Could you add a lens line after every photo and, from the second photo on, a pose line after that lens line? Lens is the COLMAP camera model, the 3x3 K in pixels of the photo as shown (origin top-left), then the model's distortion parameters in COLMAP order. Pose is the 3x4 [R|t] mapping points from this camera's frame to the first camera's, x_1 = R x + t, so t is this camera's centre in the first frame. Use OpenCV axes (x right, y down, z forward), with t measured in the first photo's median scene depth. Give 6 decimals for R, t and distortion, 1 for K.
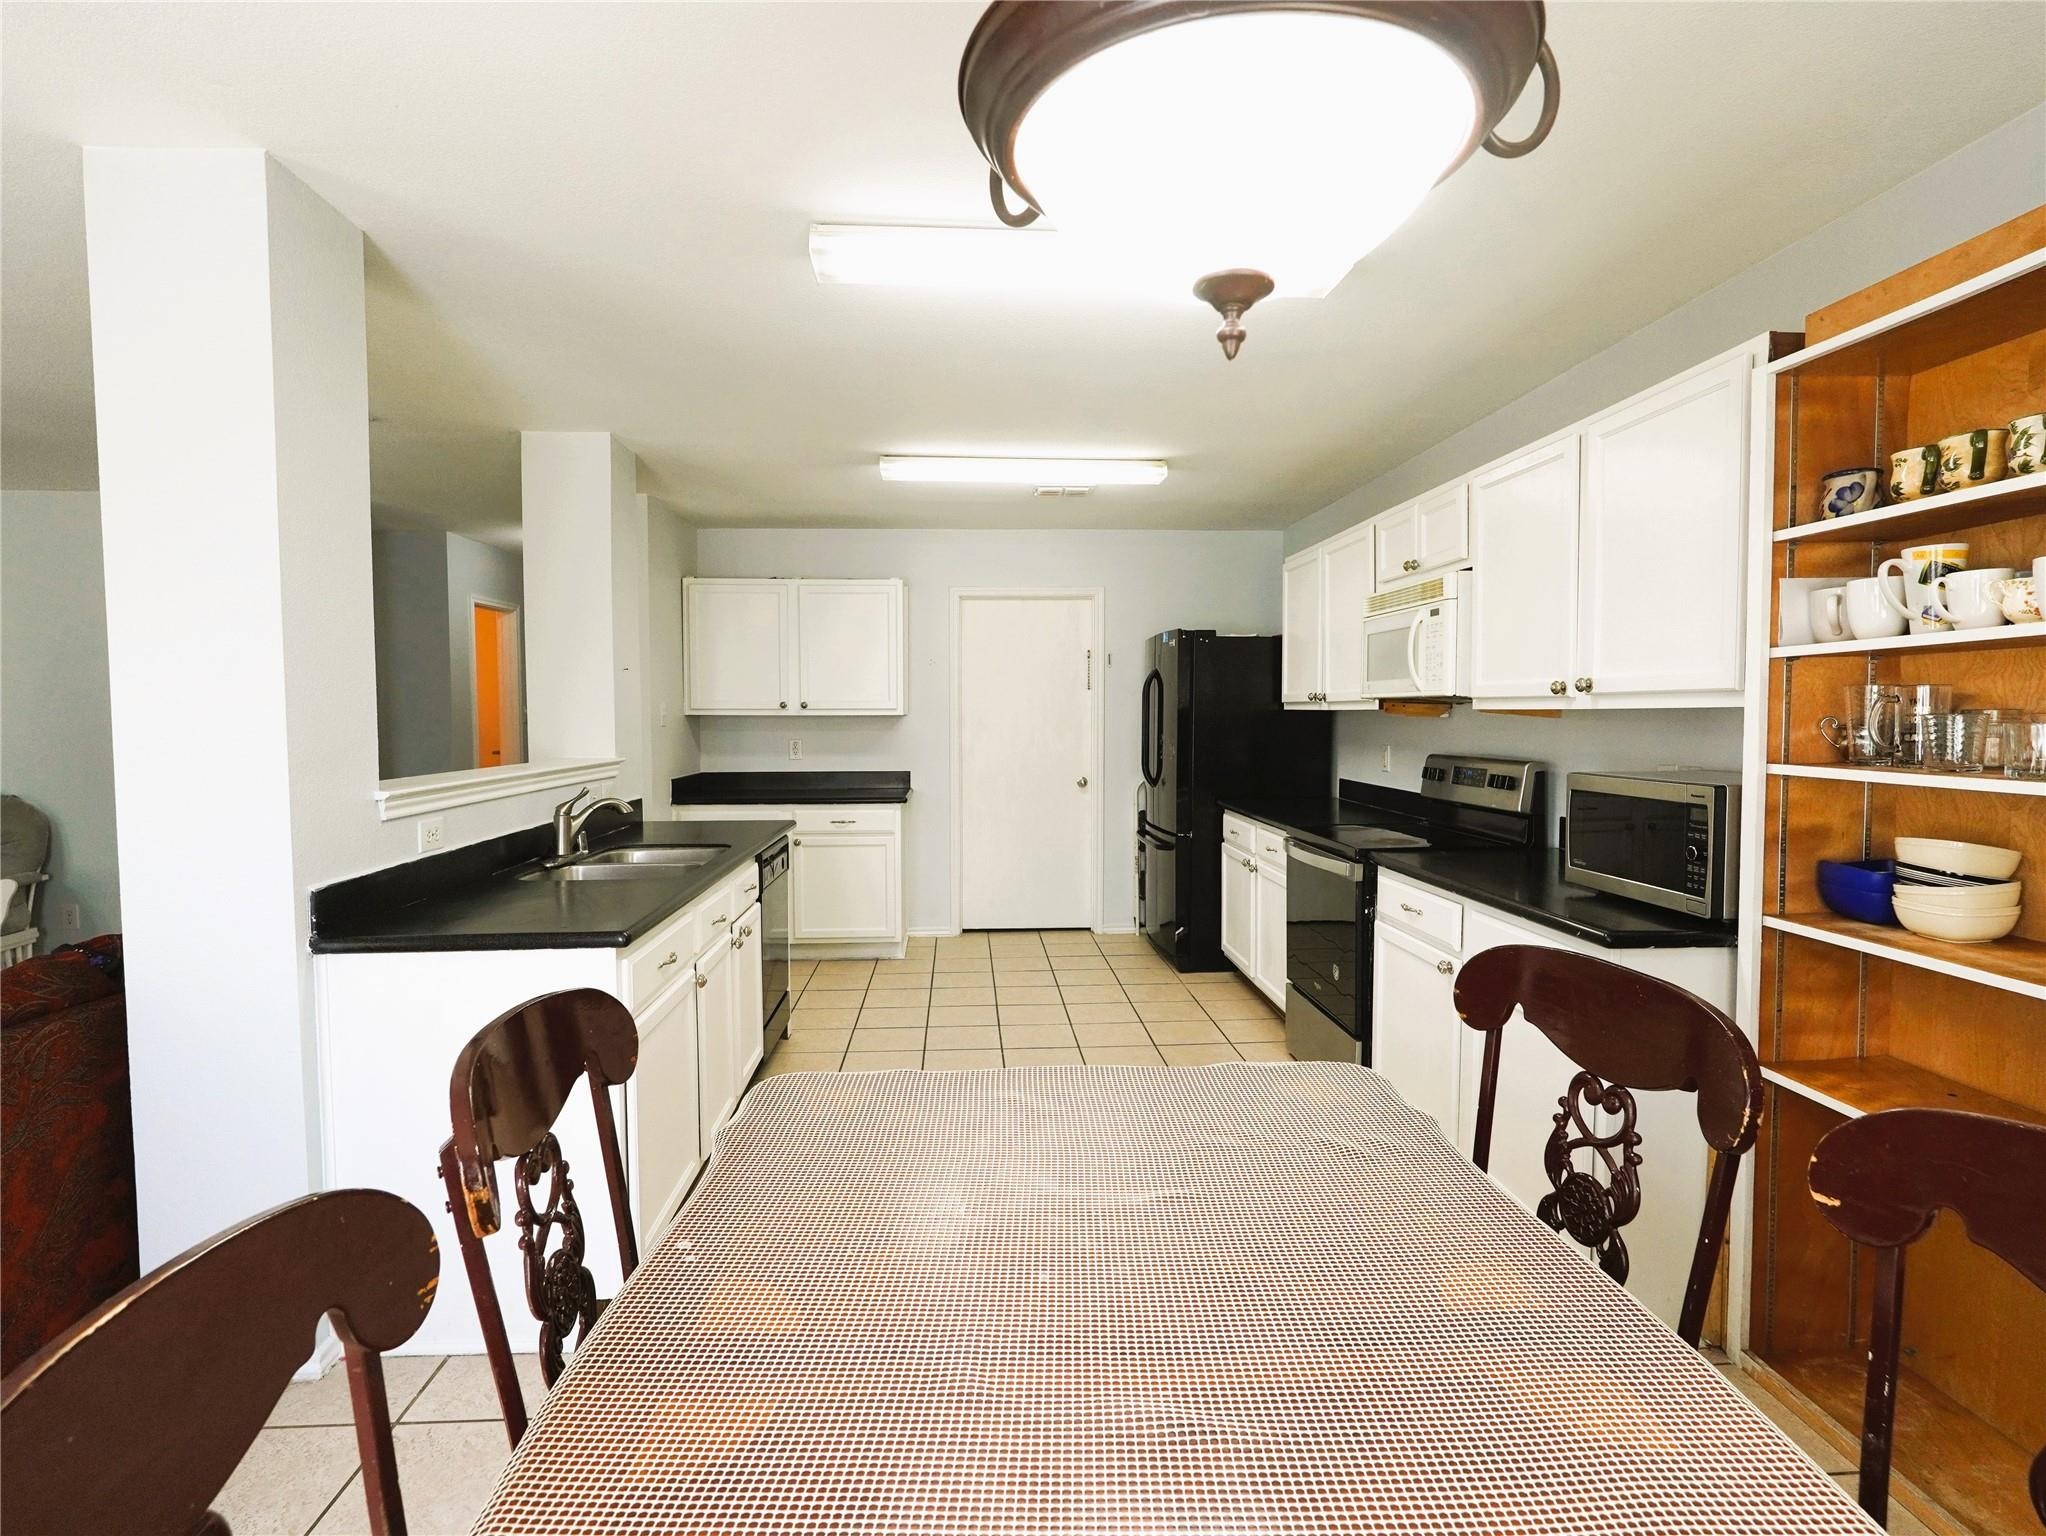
lens RADIAL K [[1055.3, 0, 1029.0], [0, 1055.3, 779.1], [0, 0, 1]] dist [0.001765, 0.000688]
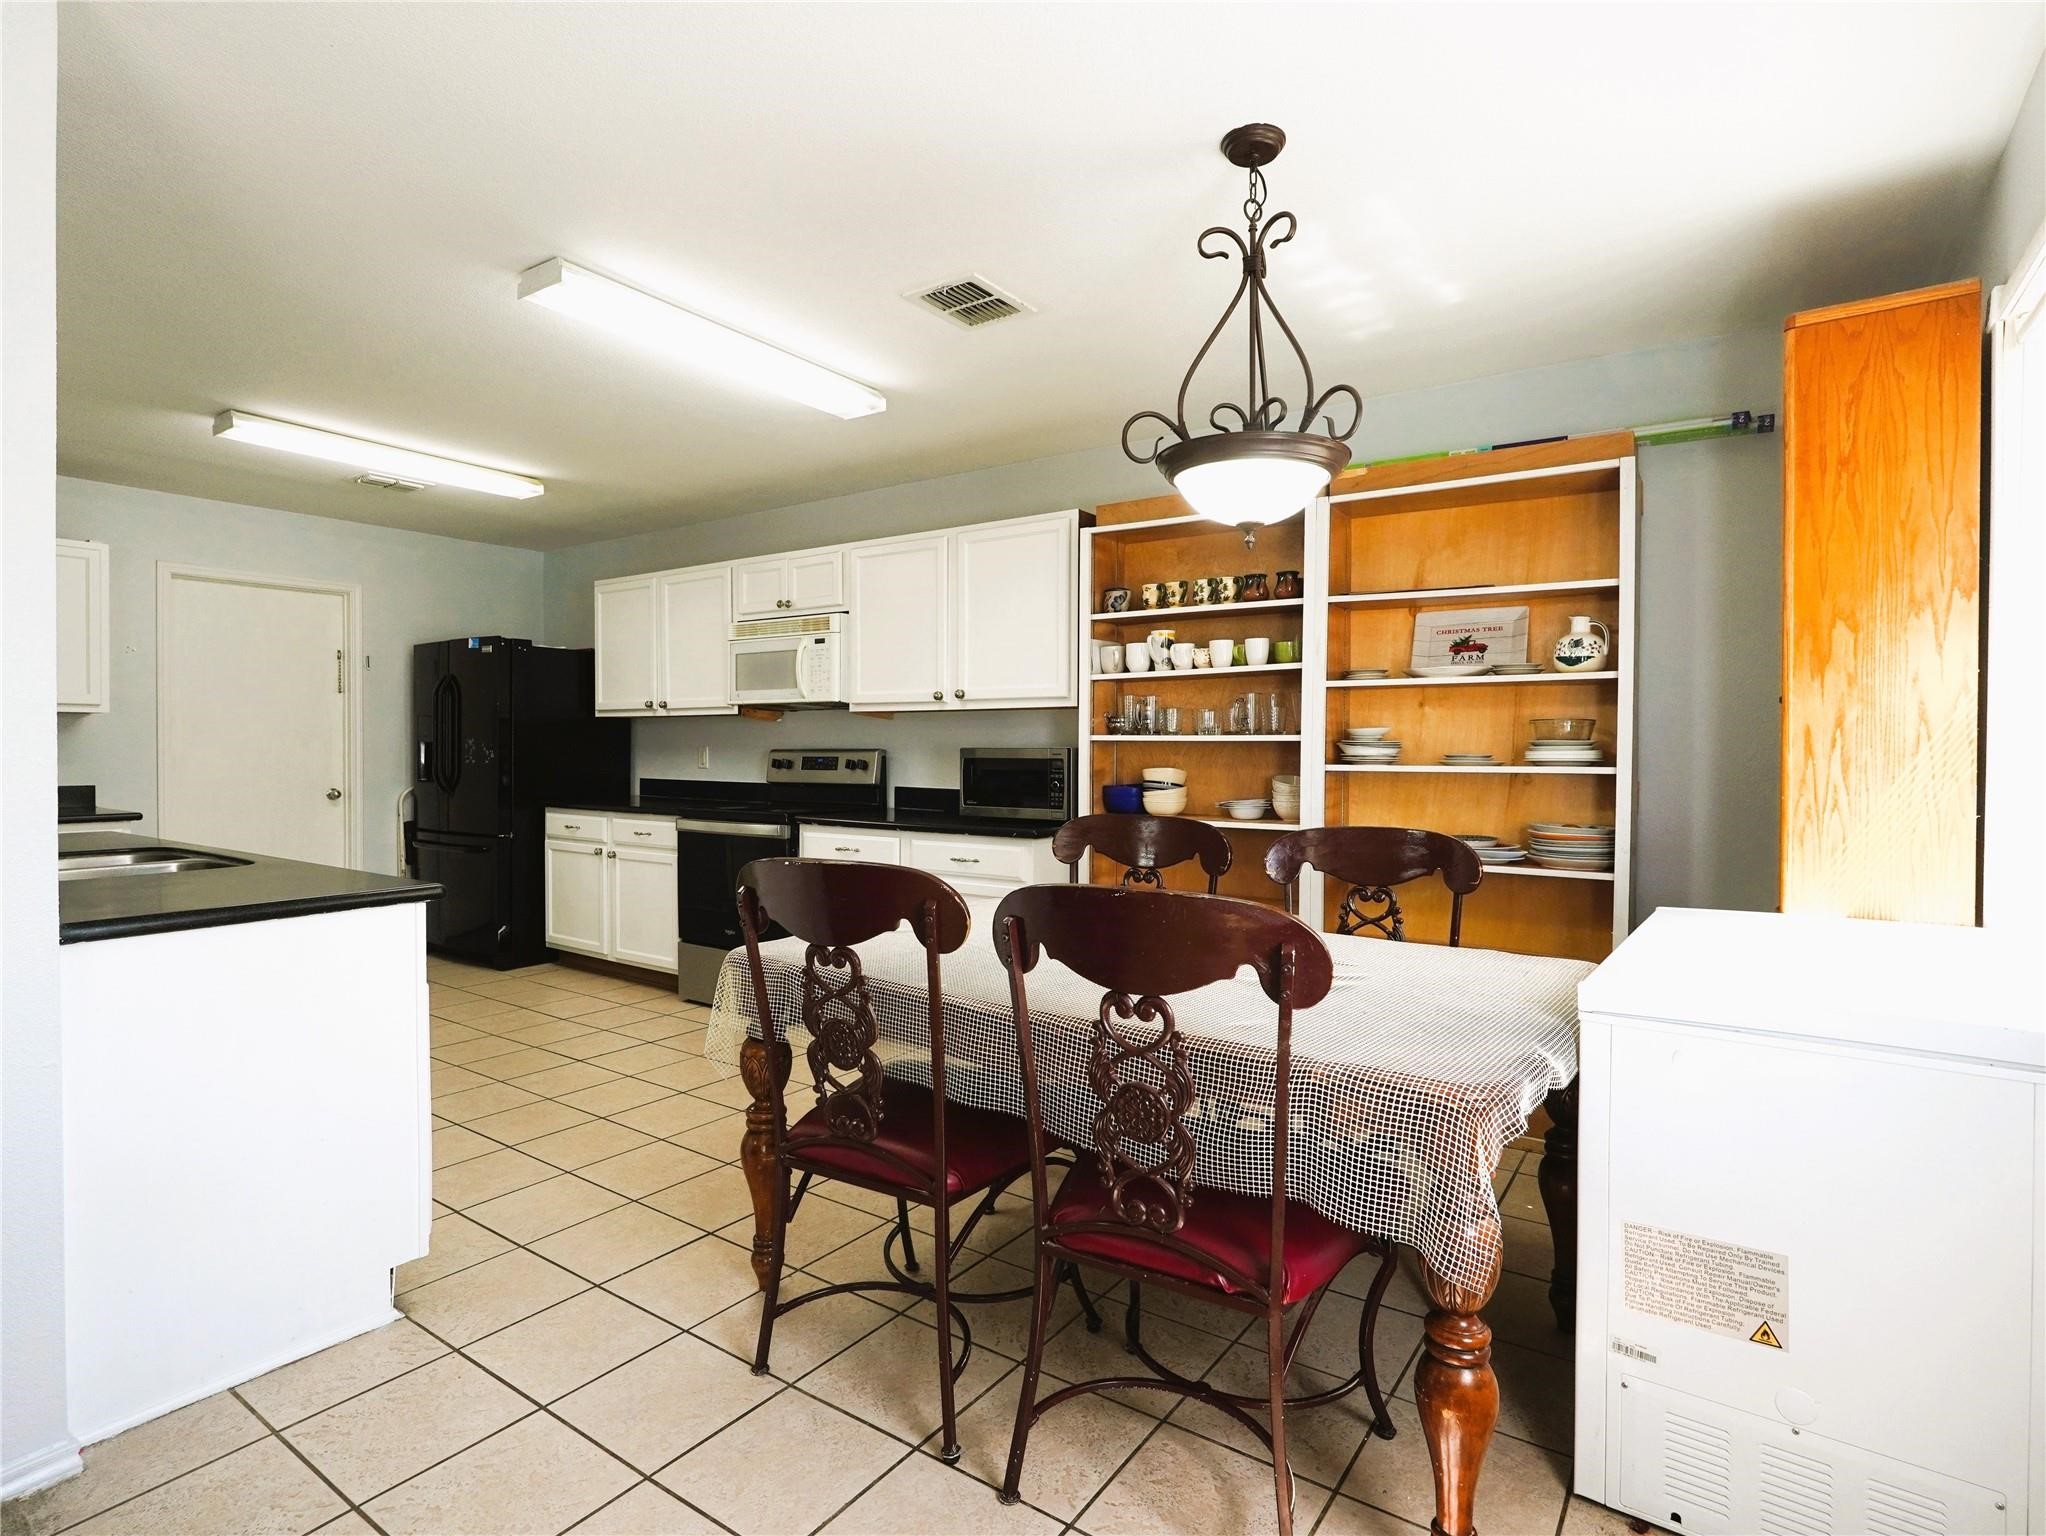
lens RADIAL K [[1060.6, 0, 1028.9], [0, 1060.6, 770.2], [0, 0, 1]] dist [-0.020246, 0.003725]
pose [[0.621736, -0.009389, 0.783170, -0.861287], [0.043046, 0.998826, -0.022198, 0.085534], [-0.782043, 0.047514, 0.621411, -0.101177]]
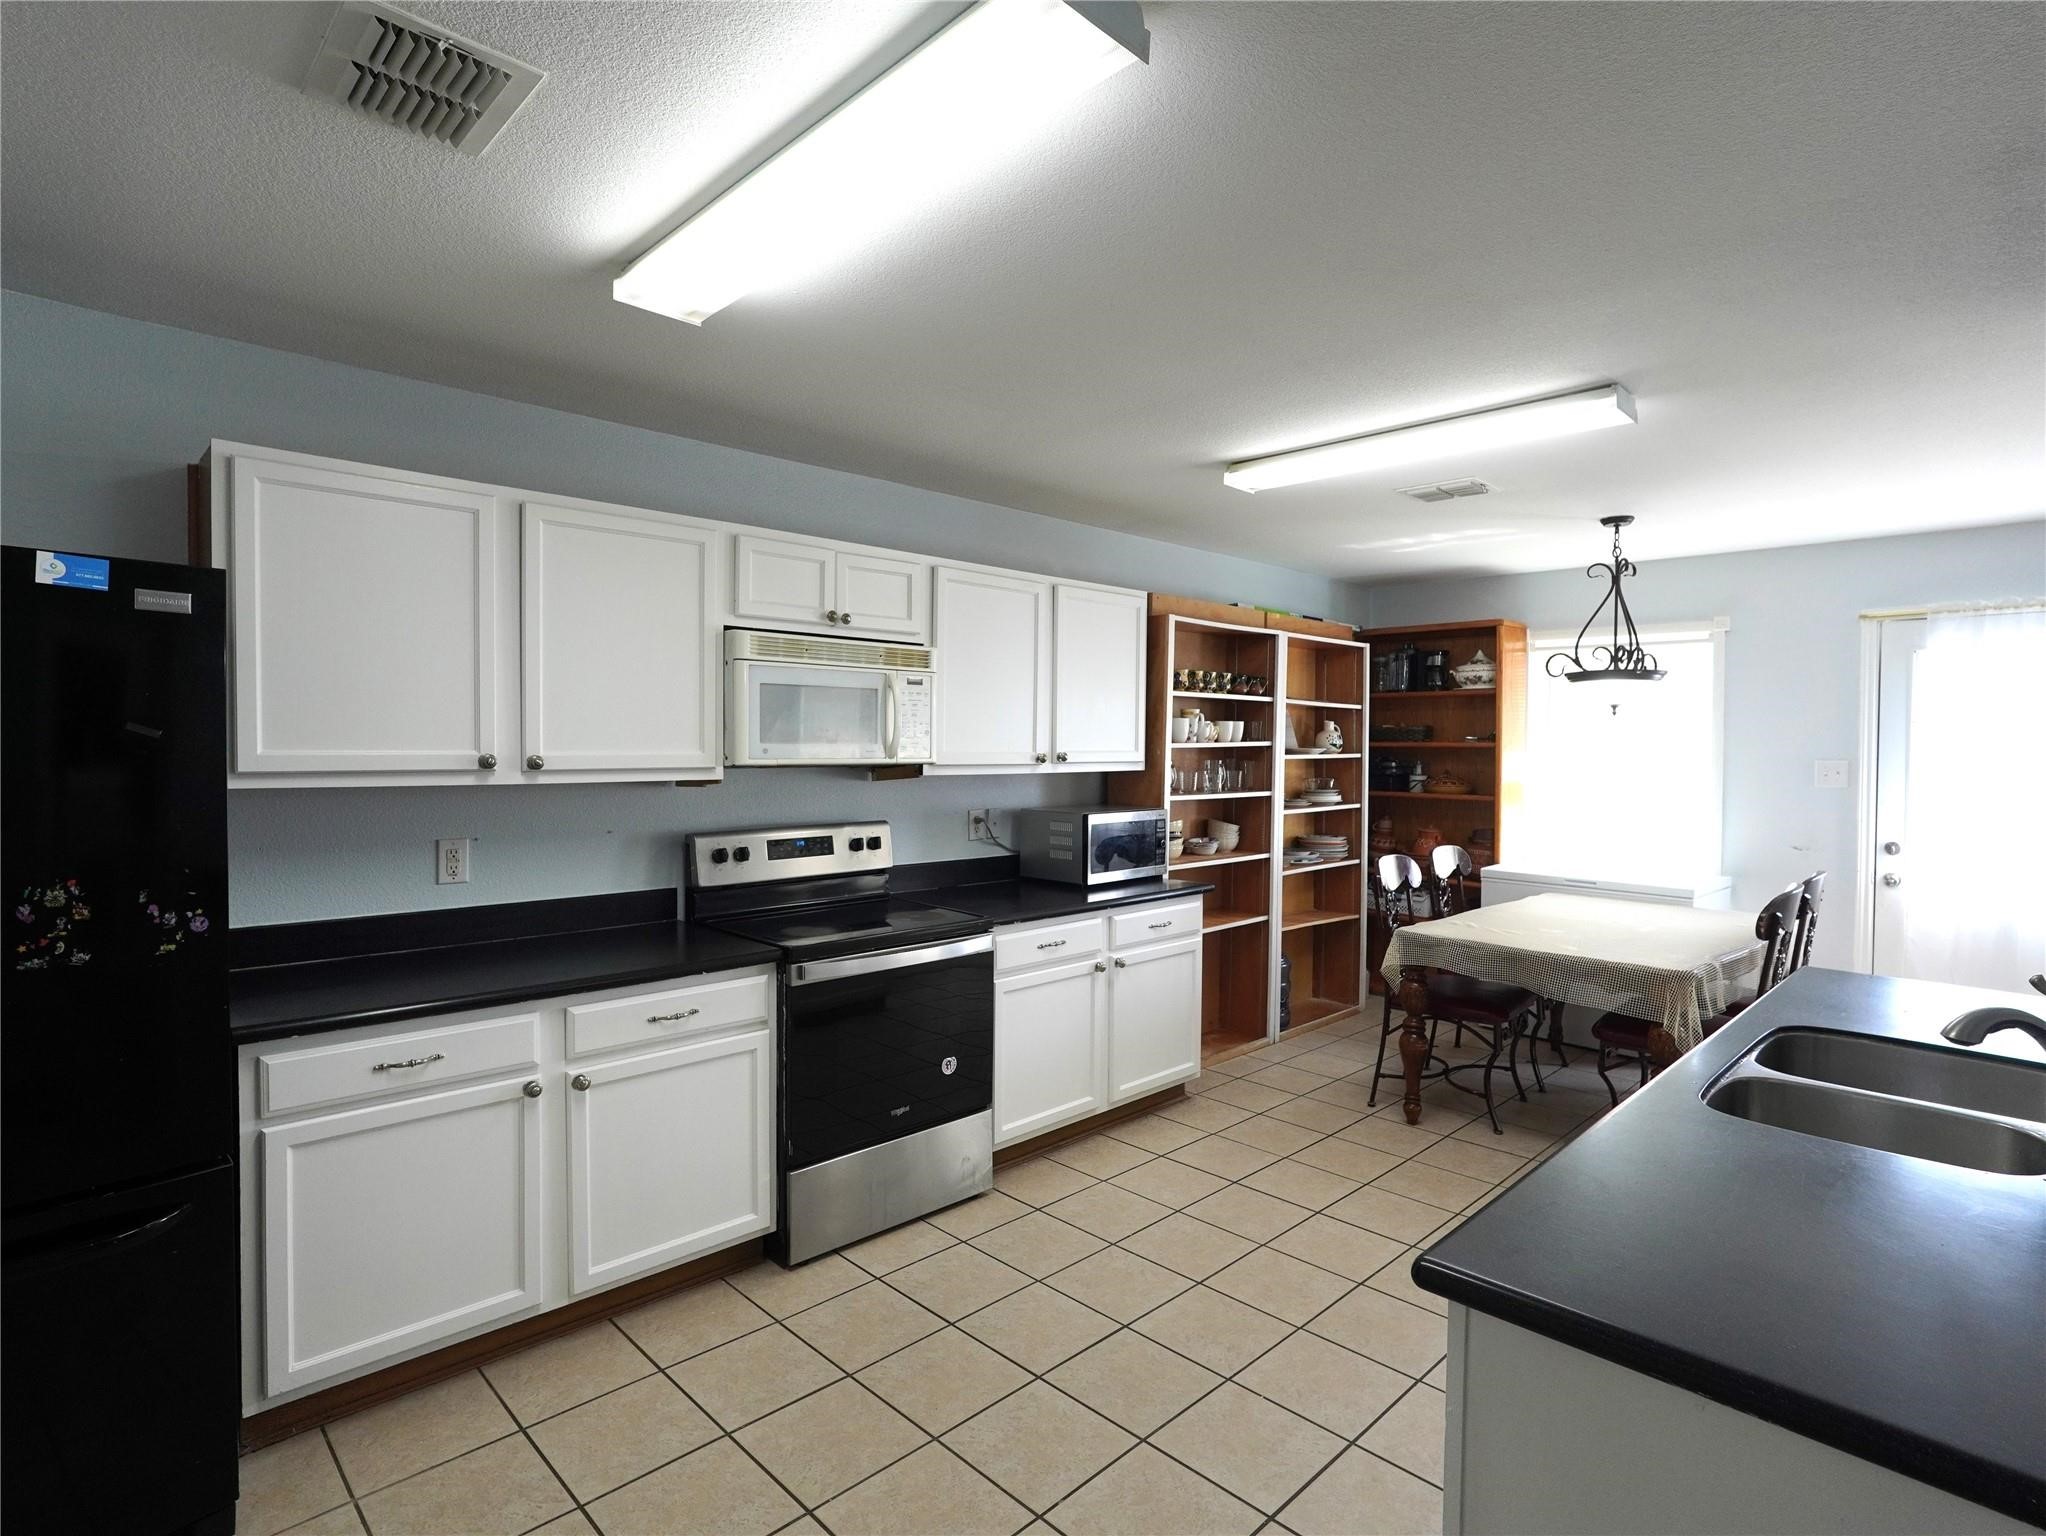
lens RADIAL K [[1060.6, 0, 1029.8], [0, 1060.6, 764.7], [0, 0, 1]] dist [-0.020246, 0.003725]
pose [[-0.665352, -0.023649, 0.746155, -0.735702], [0.037526, 0.997175, 0.065067, -0.228776], [-0.745586, 0.071293, -0.662585, 2.607813]]
